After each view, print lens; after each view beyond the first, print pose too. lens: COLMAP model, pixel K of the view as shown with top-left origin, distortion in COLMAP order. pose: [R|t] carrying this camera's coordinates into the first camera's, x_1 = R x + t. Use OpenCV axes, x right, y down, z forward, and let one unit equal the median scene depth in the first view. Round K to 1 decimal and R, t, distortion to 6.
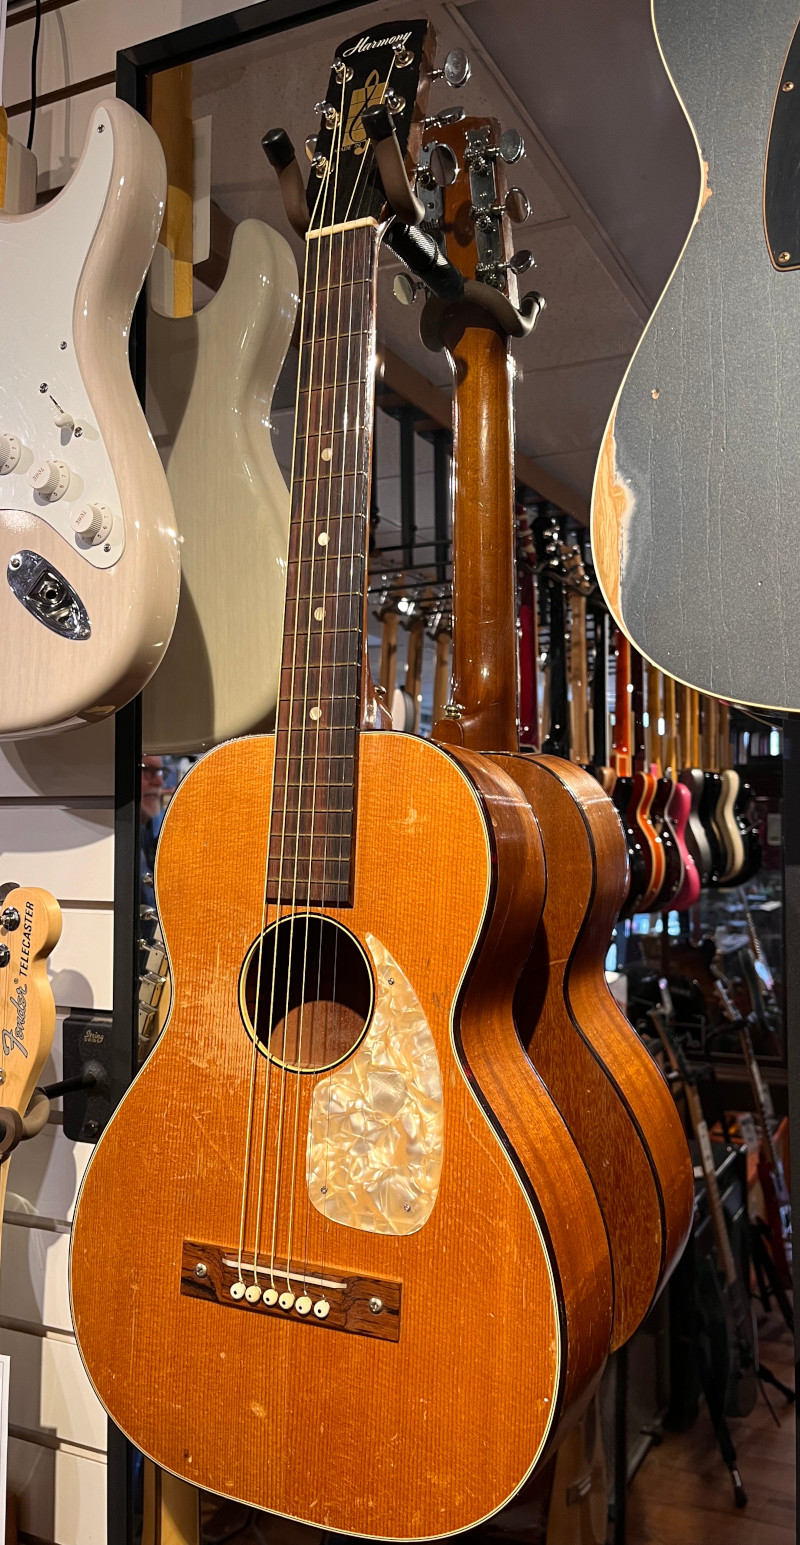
lens RADIAL K [[1131.5, 0, 400.0], [0, 1131.5, 772.5], [0, 0, 1]] dist [-0.001610, 0.001718]
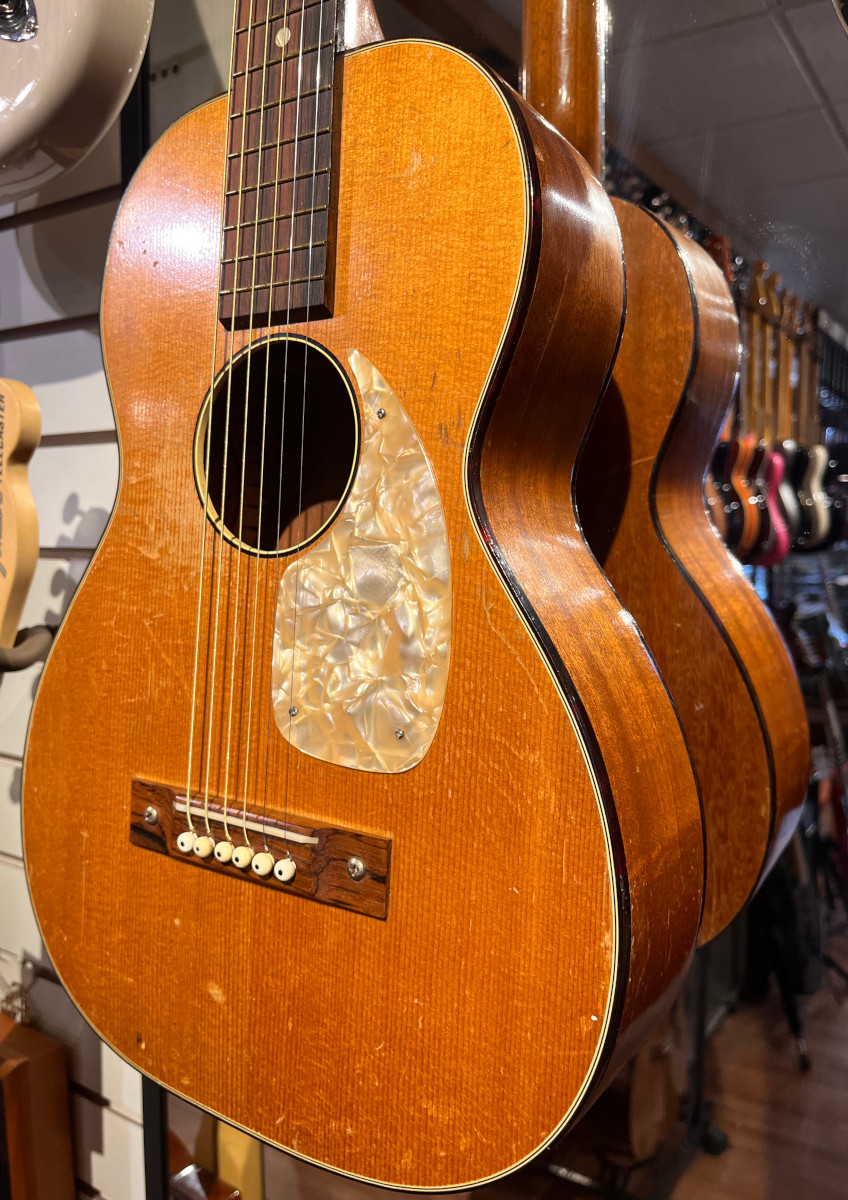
lens RADIAL K [[860.7, 0, 424.0], [0, 860.7, 600.0], [0, 0, 1]] dist [0.003828, 0.001447]
pose [[0.991290, 0.011300, -0.131215, 0.072617], [0.004137, 0.993149, 0.116779, 0.198547], [0.131635, -0.116305, 0.984452, 0.406516]]
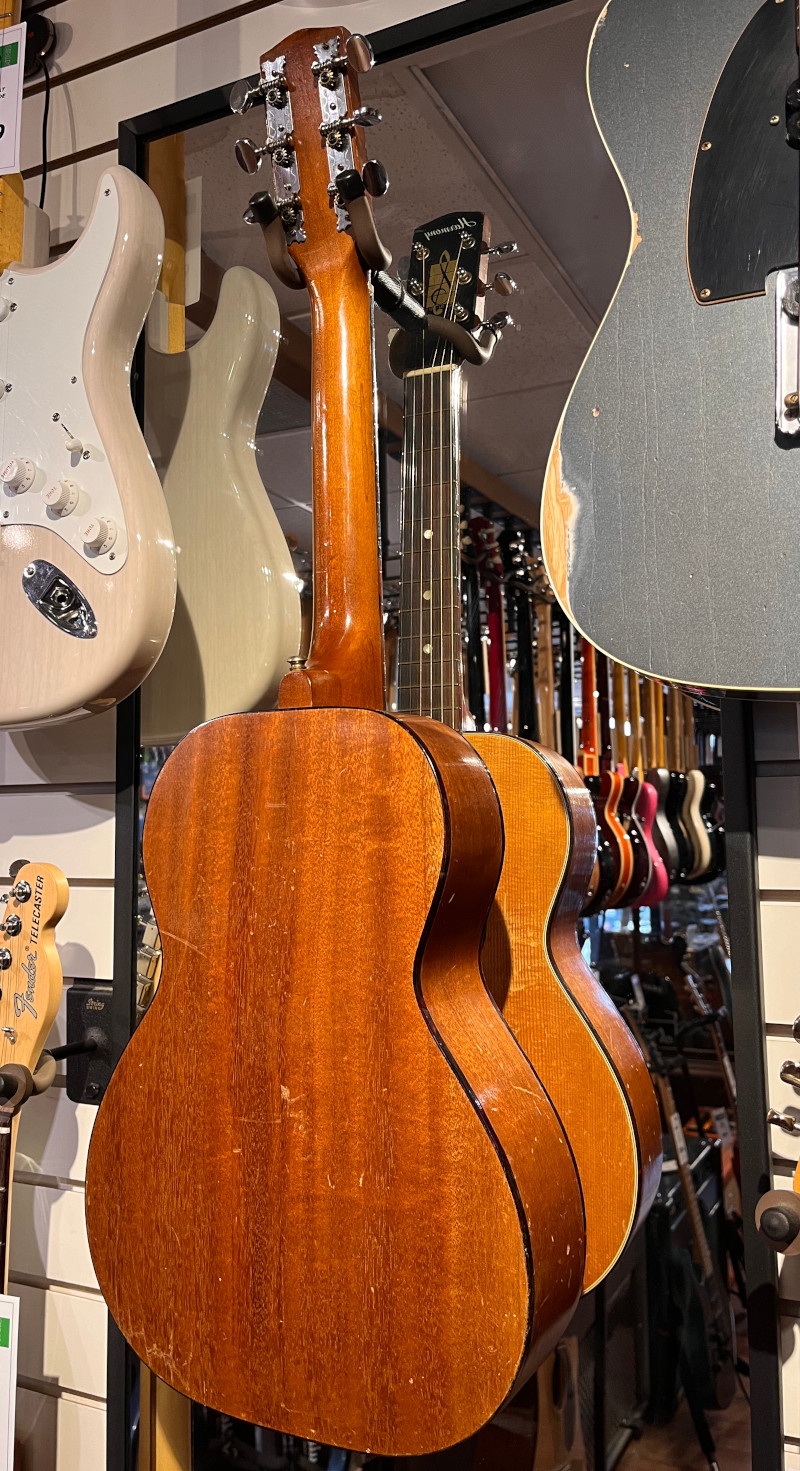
lens RADIAL K [[1104.0, 0, 345.4], [0, 1104.0, 726.9], [0, 0, 1]] dist [0.001236, -0.008010]
pose [[0.999548, -0.009050, -0.028672, 0.002661], [0.007568, 0.998651, -0.051375, 0.027653], [0.029098, 0.051135, 0.998268, -0.076205]]
